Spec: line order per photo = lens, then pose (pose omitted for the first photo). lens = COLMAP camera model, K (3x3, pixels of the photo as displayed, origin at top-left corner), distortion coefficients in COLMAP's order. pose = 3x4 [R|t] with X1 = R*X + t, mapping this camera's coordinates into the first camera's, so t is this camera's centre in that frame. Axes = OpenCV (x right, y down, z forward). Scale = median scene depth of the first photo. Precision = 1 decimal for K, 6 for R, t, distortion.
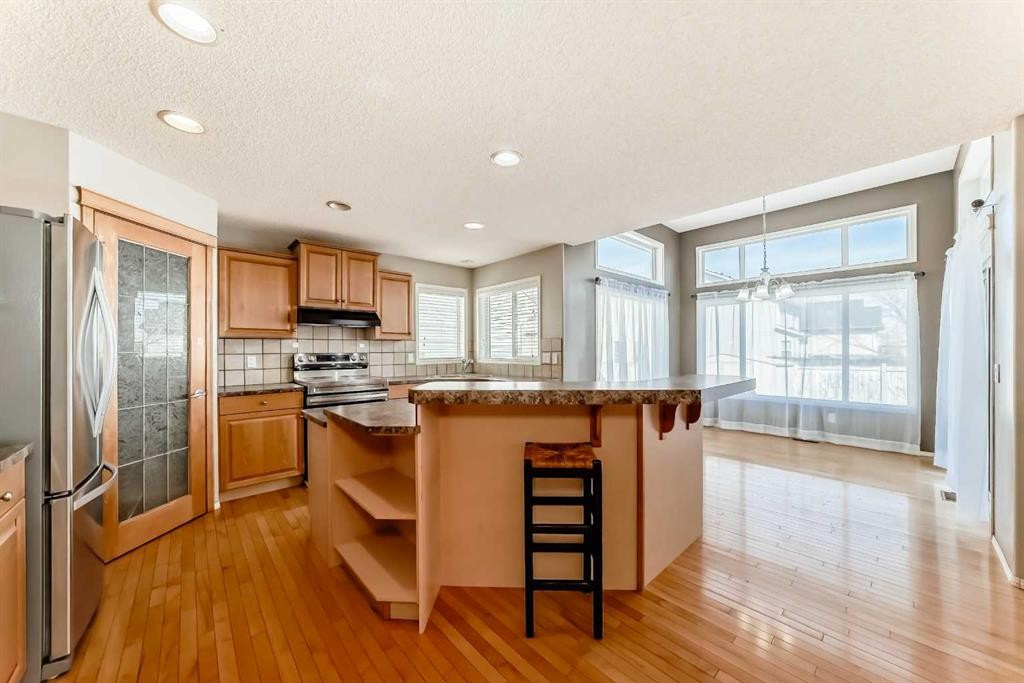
lens RADIAL K [[359.0, 0, 509.2], [0, 359.0, 349.9], [0, 0, 1]] dist [-0.018237, 0.002639]
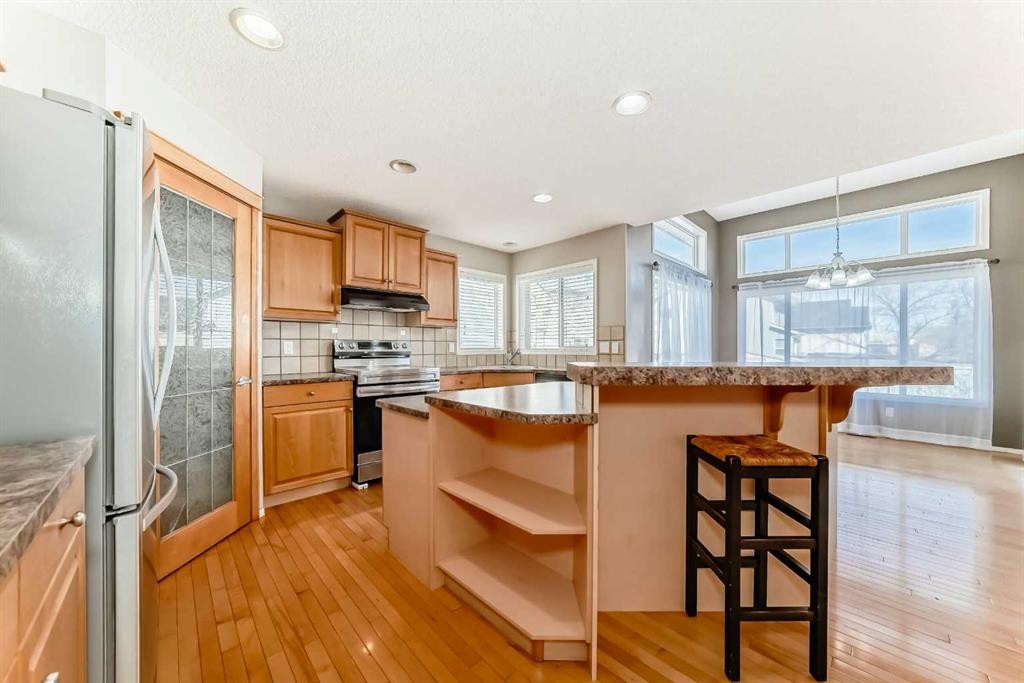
lens RADIAL K [[359.0, 0, 510.9], [0, 359.0, 349.4], [0, 0, 1]] dist [-0.018237, 0.002639]
pose [[0.999521, 0.004943, 0.030561, -0.189398], [-0.005046, 0.999982, 0.003286, 0.029518], [-0.030544, -0.003438, 0.999527, 0.095081]]
